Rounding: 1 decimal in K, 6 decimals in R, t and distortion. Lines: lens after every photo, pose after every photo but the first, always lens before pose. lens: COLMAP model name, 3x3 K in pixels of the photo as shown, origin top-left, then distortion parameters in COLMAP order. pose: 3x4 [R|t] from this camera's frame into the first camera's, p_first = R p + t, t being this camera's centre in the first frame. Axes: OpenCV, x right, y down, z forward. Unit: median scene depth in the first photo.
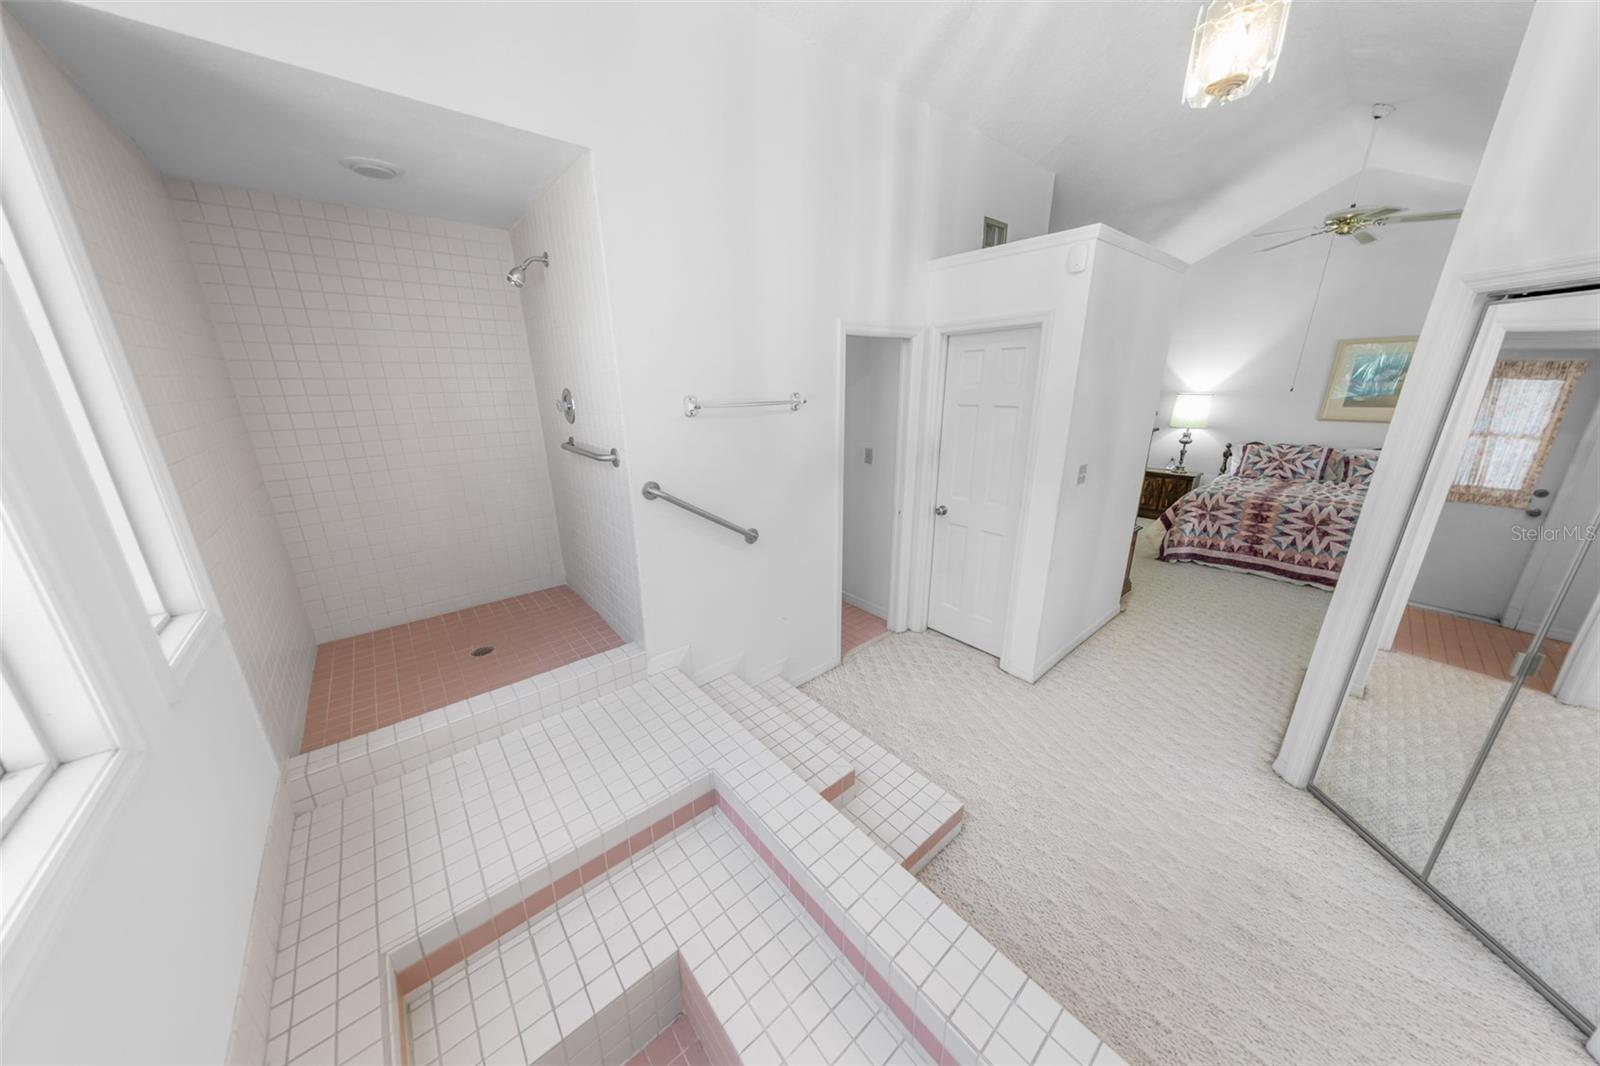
lens RADIAL K [[499.9, 0, 792.1], [0, 499.9, 529.1], [0, 0, 1]] dist [0.002434, -0.000150]
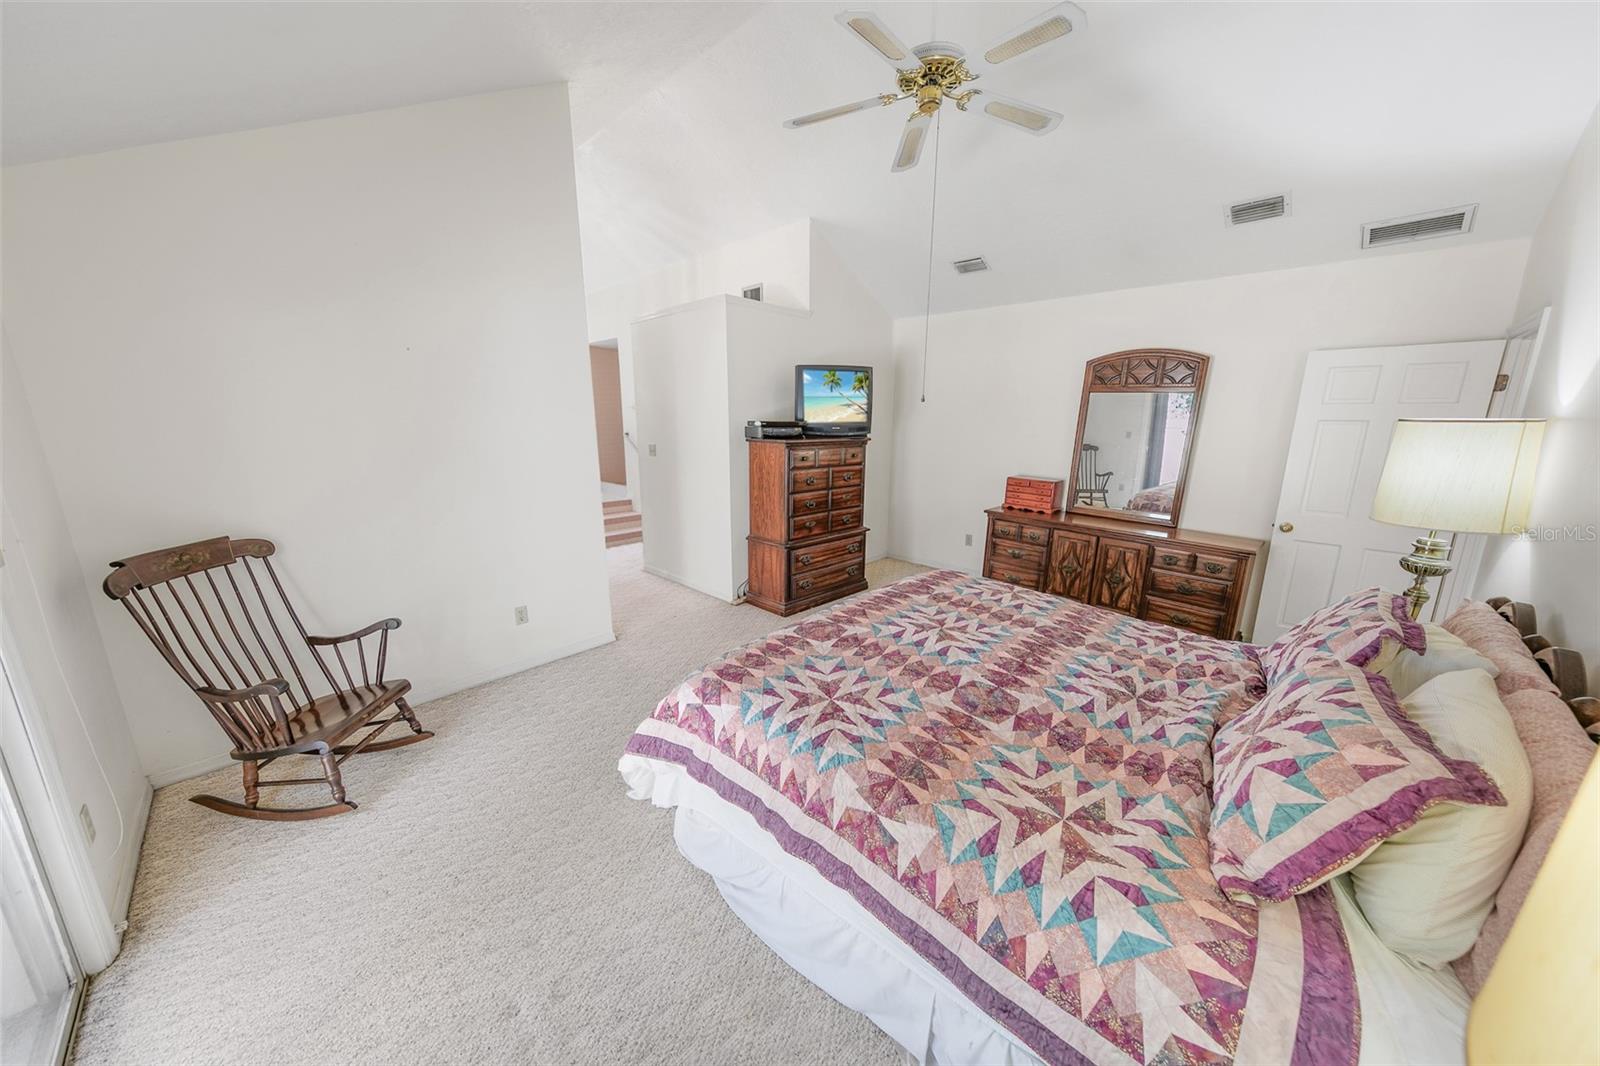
lens RADIAL K [[544.9, 0, 794.3], [0, 544.9, 529.2], [0, 0, 1]] dist [0.005378, -0.000419]
pose [[0.094048, 0.215677, -0.971925, 1.528614], [-0.286757, 0.940748, 0.181010, -0.204589], [0.953376, 0.261682, 0.150322, 0.785742]]
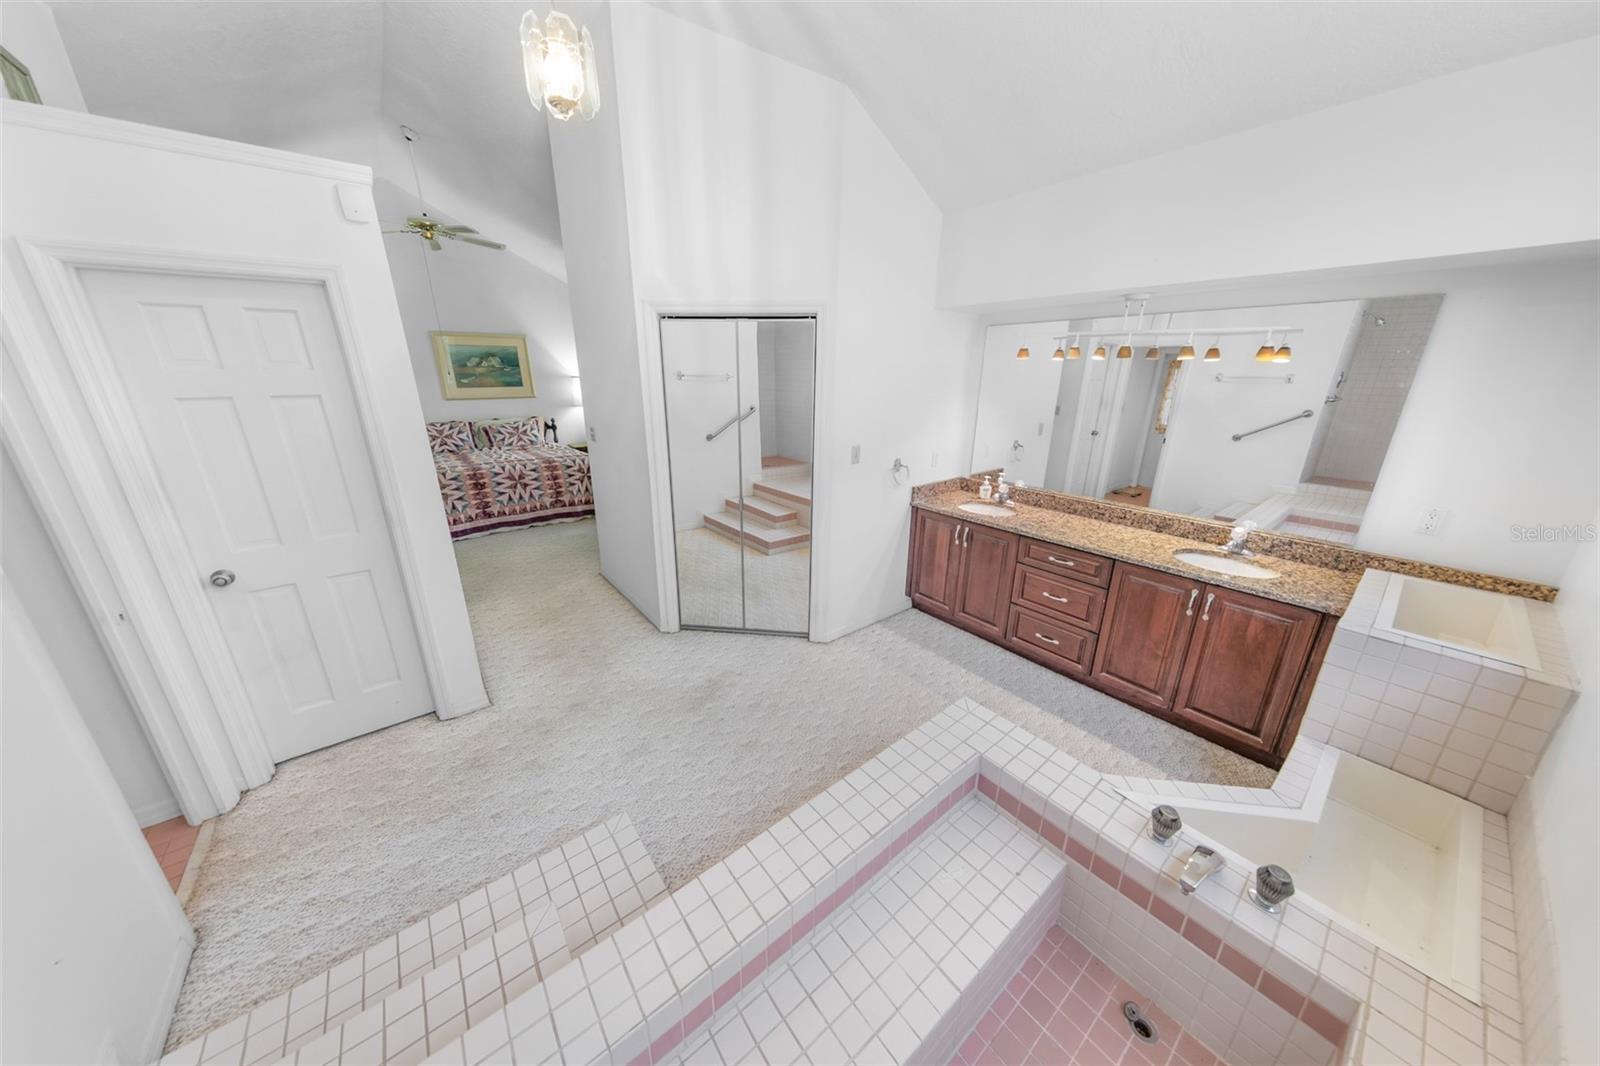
lens RADIAL K [[499.9, 0, 799.1], [0, 499.9, 529.5], [0, 0, 1]] dist [0.002434, -0.000150]
pose [[0.022068, -0.301450, 0.953227, -0.174203], [0.277577, 0.917820, 0.283827, -0.052114], [-0.960450, 0.258330, 0.103930, 0.200249]]
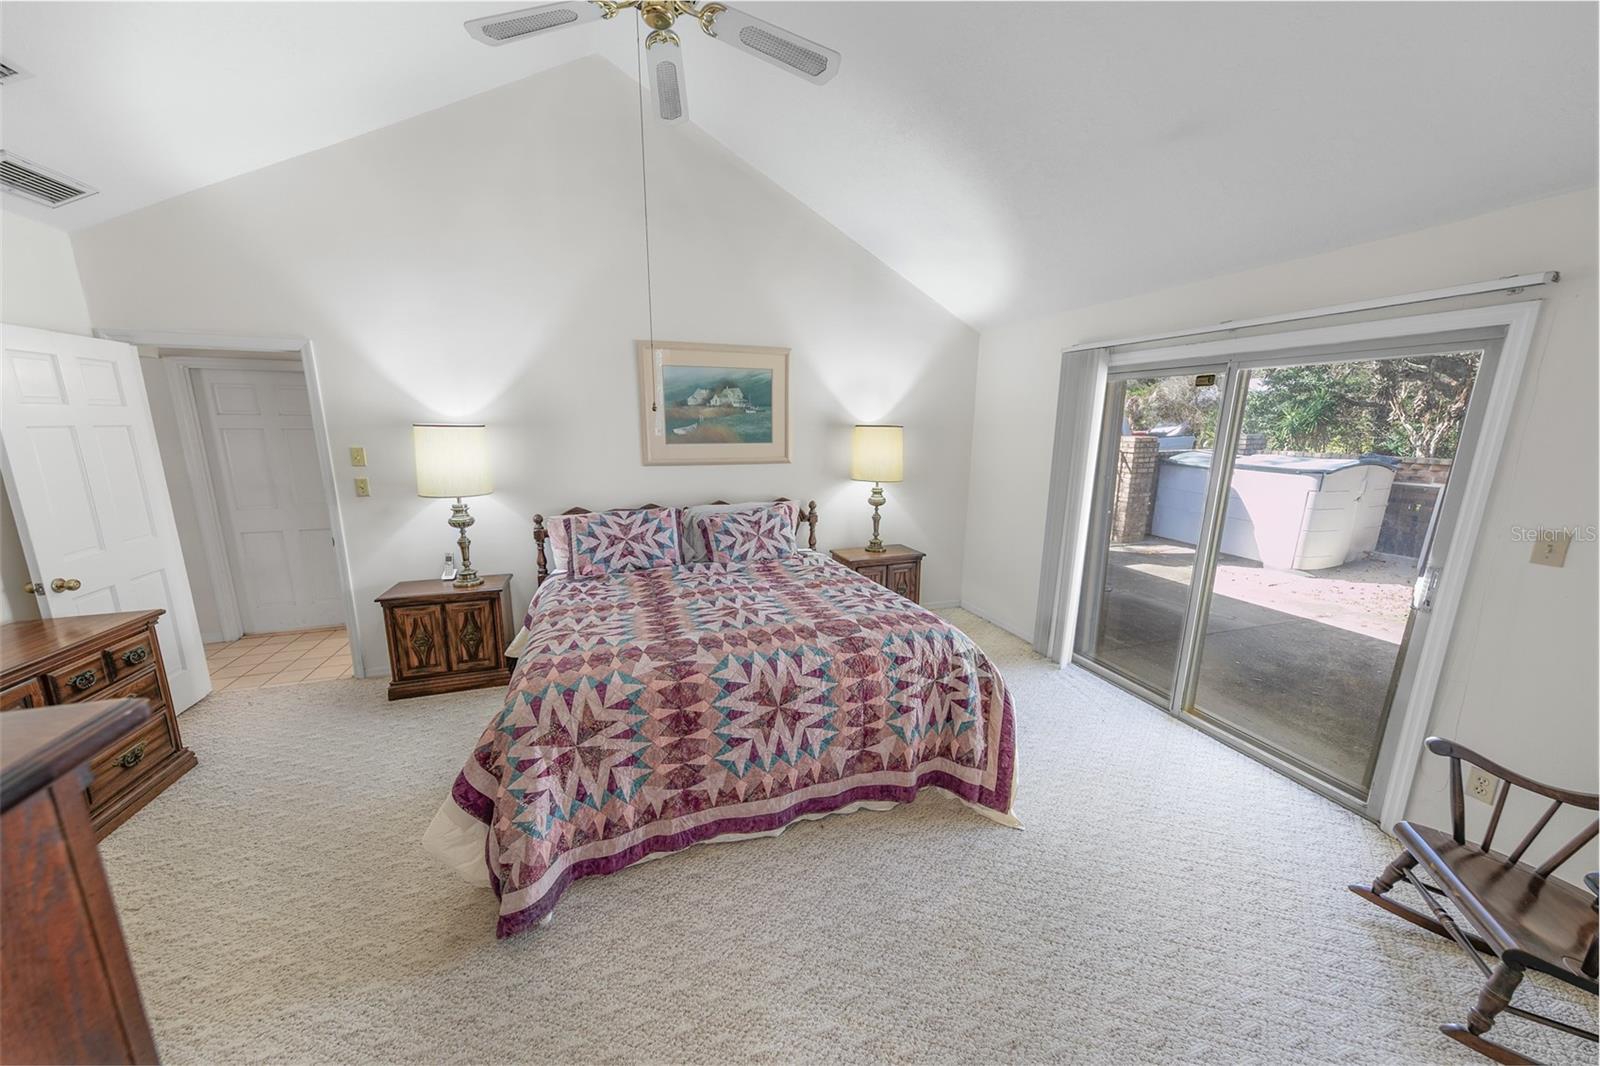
lens RADIAL K [[544.9, 0, 796.1], [0, 544.9, 527.7], [0, 0, 1]] dist [0.005378, -0.000419]
pose [[0.361180, -0.168859, 0.917080, 0.590556], [0.252387, 0.964462, 0.078185, -0.182355], [-0.897691, 0.203221, 0.390962, 0.714387]]
